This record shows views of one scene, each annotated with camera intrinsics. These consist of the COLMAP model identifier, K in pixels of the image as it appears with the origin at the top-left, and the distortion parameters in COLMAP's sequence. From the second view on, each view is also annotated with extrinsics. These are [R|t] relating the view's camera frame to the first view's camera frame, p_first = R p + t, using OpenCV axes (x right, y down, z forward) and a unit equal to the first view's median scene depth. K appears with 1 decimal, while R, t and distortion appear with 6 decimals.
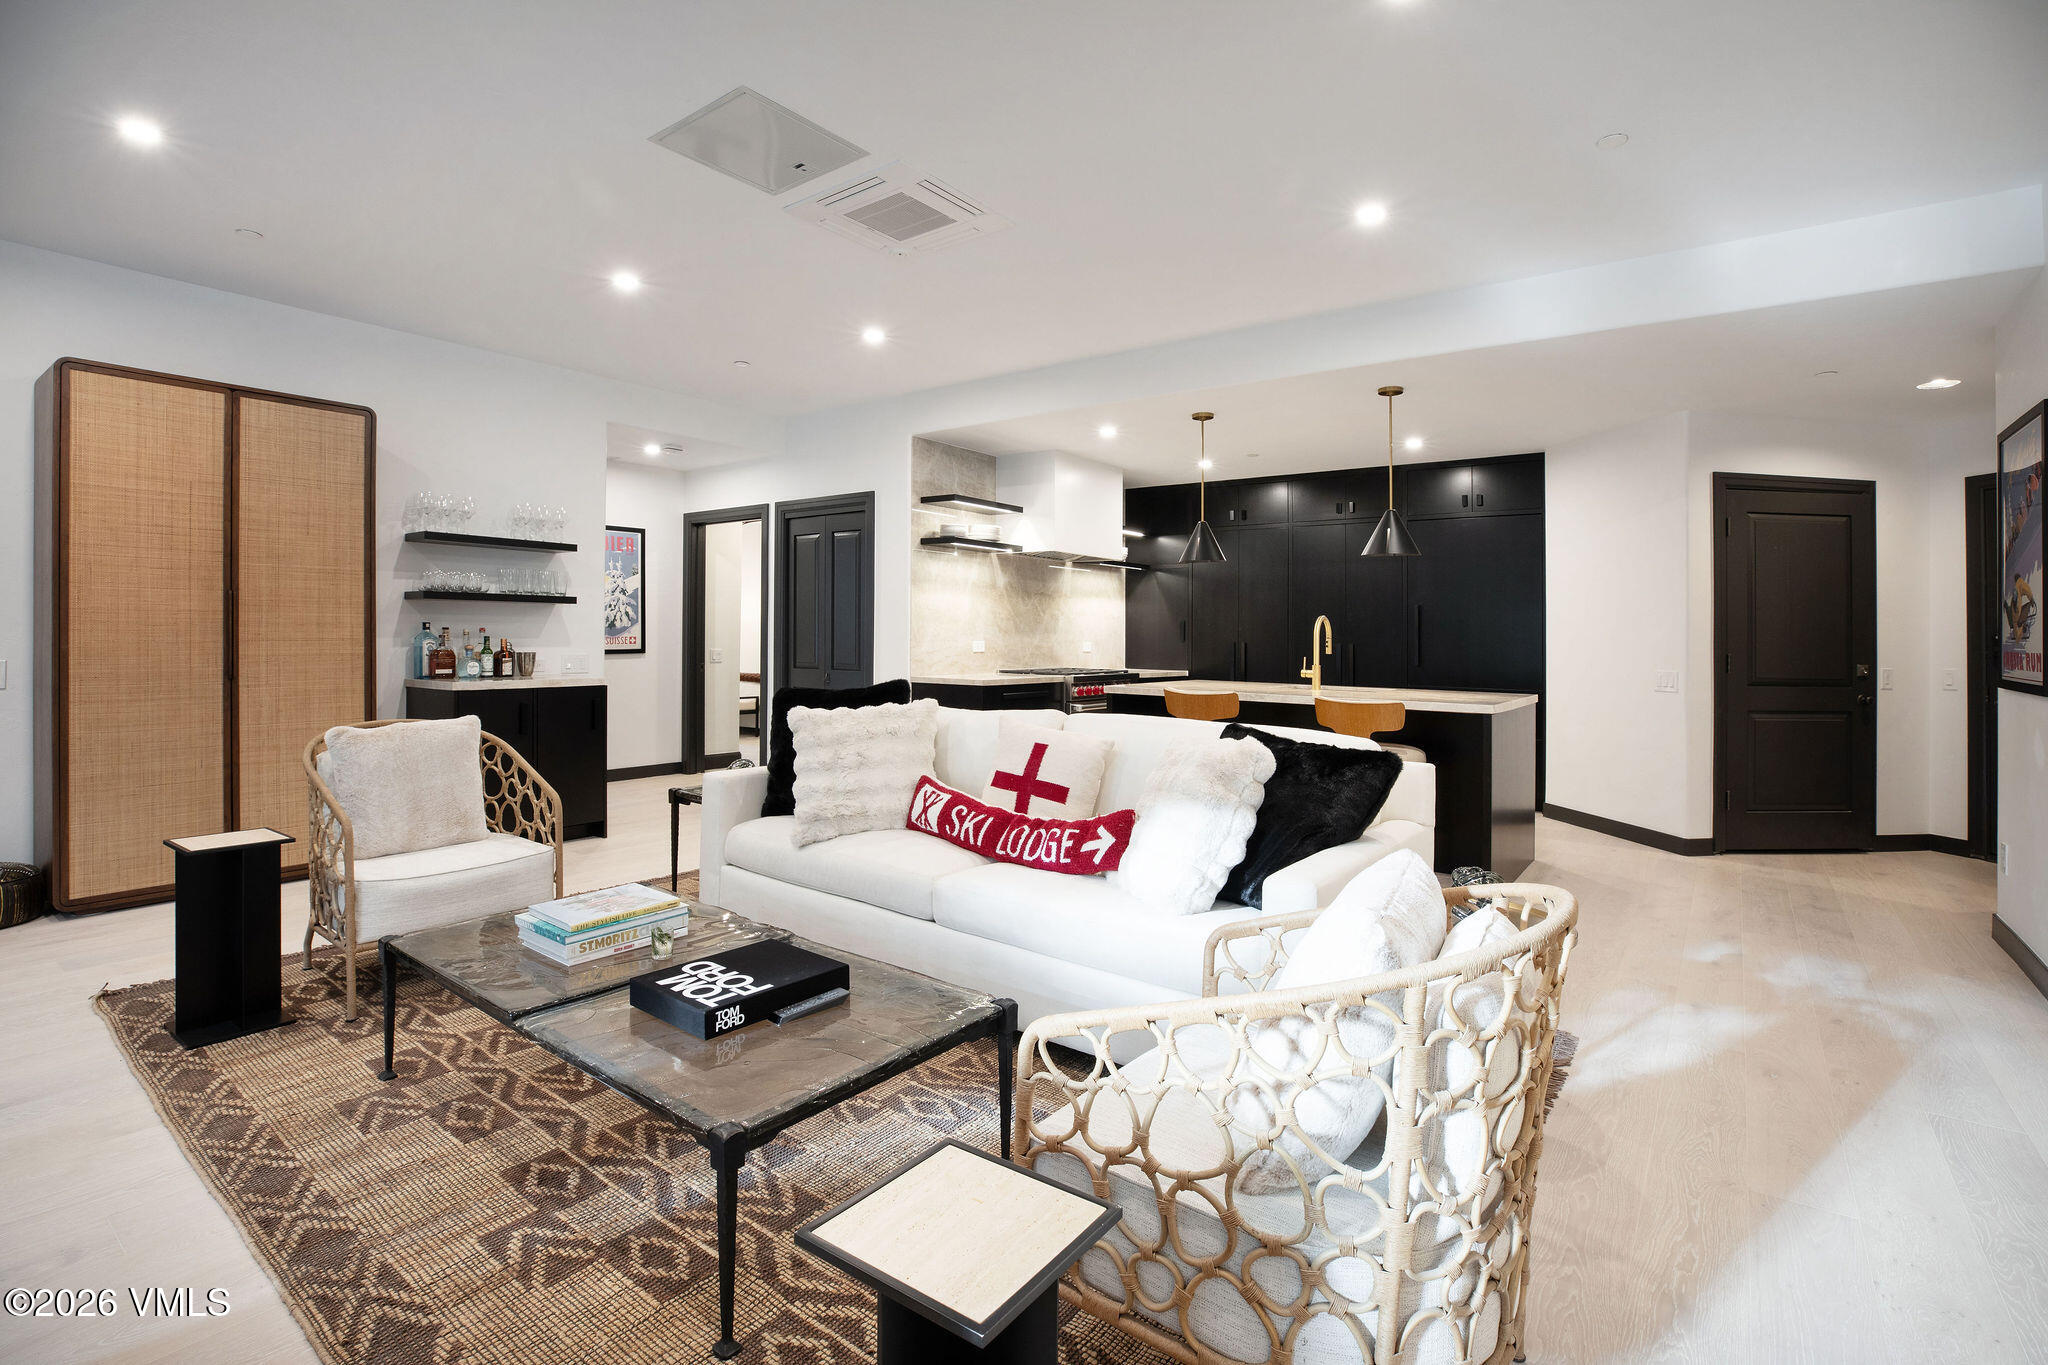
lens RADIAL K [[950.1, 0, 1009.2], [0, 950.1, 631.2], [0, 0, 1]] dist [-0.019306, -0.000260]
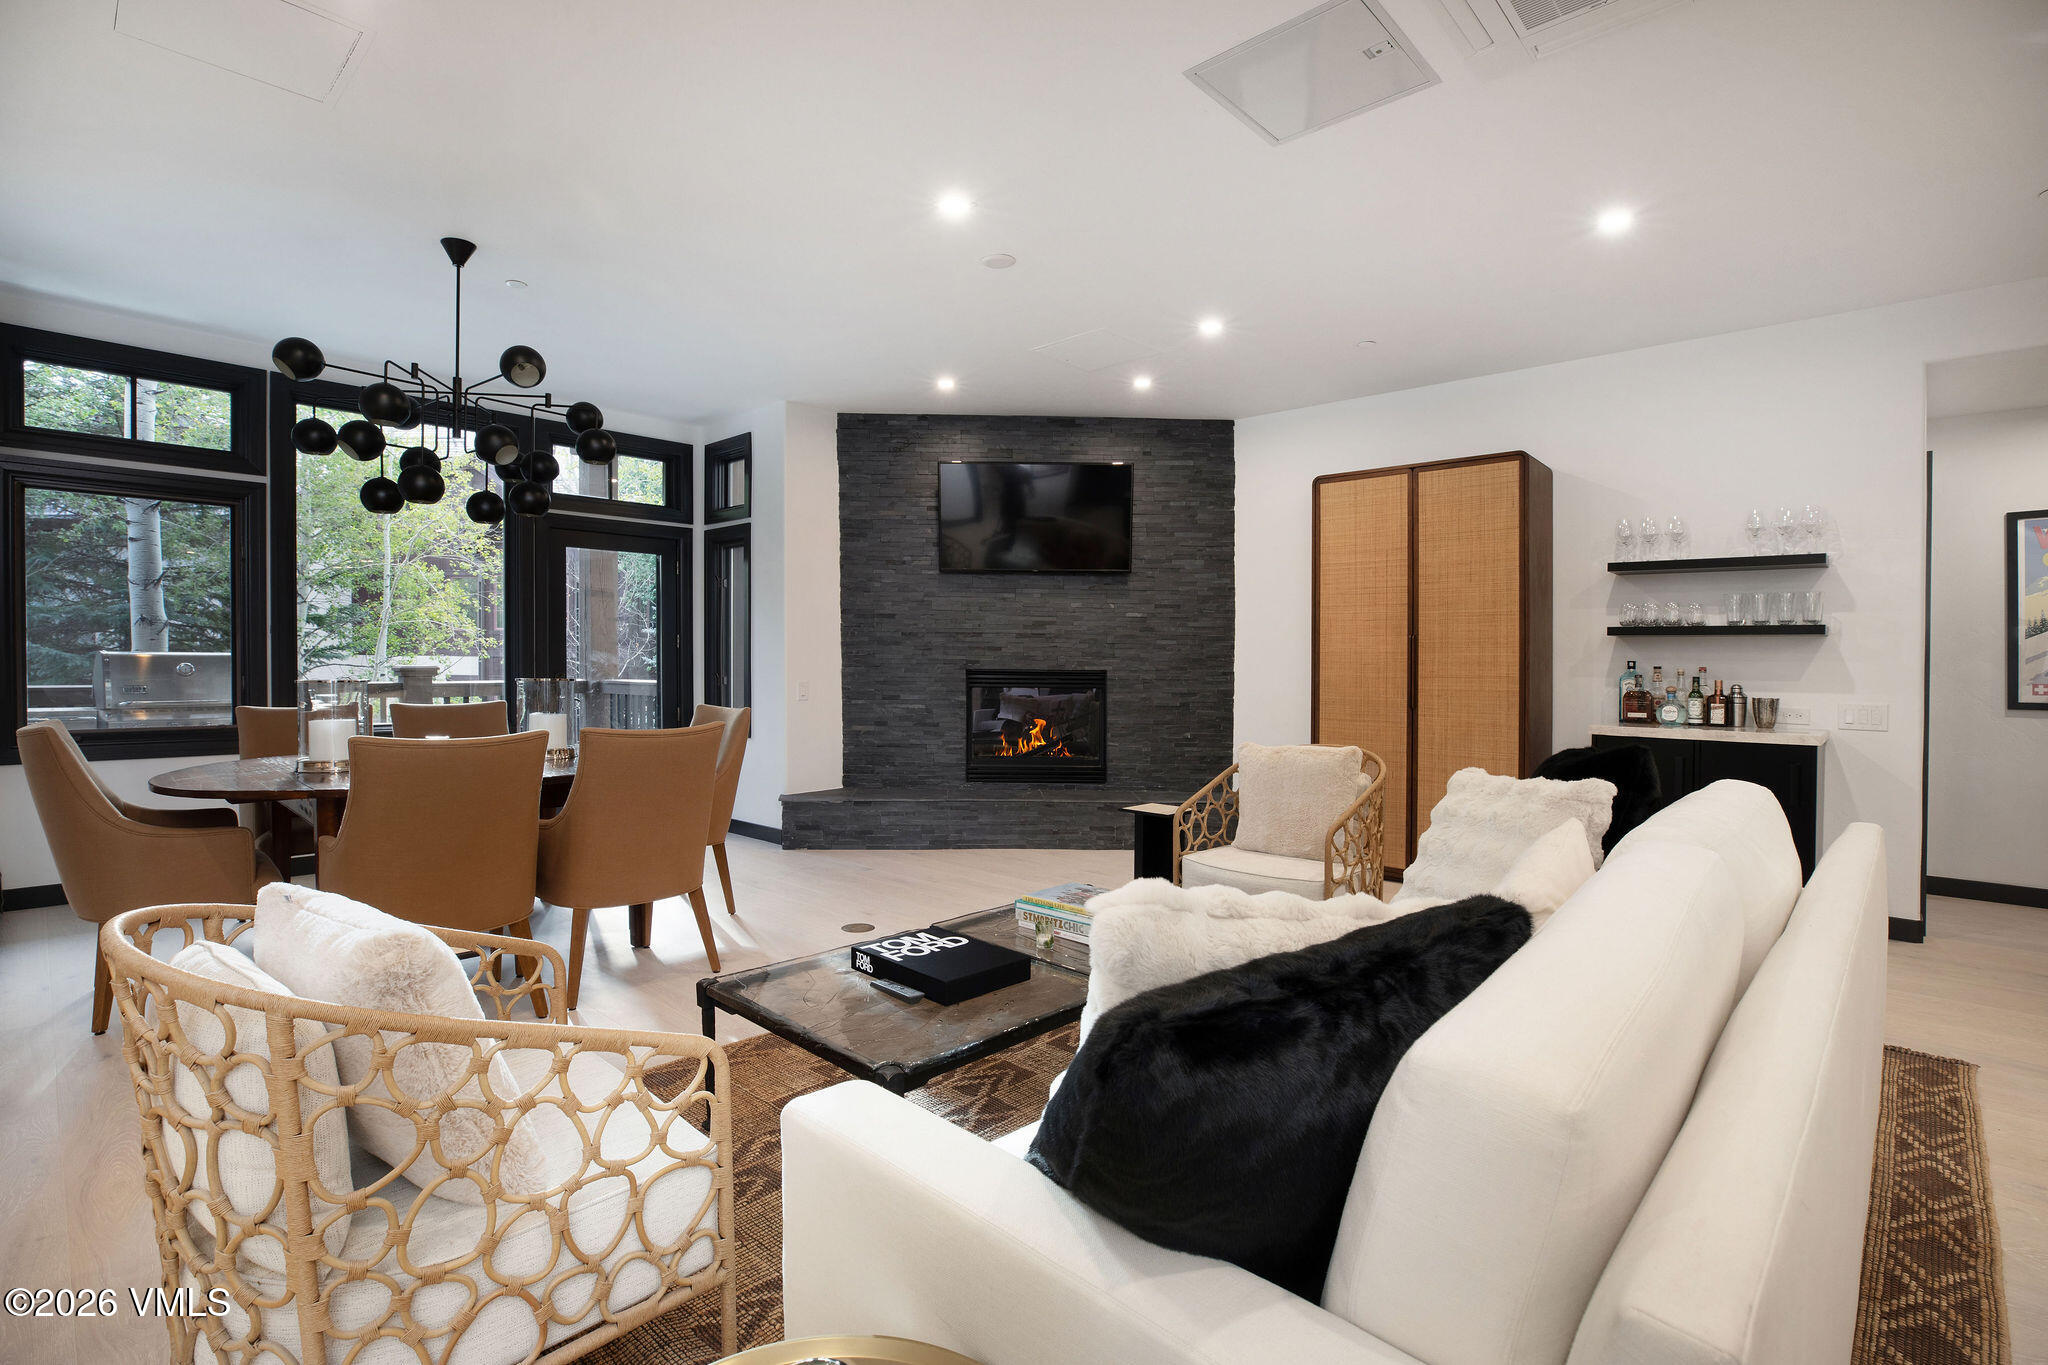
lens RADIAL K [[950.1, 0, 1025.6], [0, 950.1, 678.4], [0, 0, 1]] dist [-0.019306, -0.000260]
pose [[-0.096940, 0.001929, -0.995288, 0.335703], [-0.010518, 0.999940, 0.002962, 0.010583], [0.995235, 0.010756, -0.096914, 0.483143]]
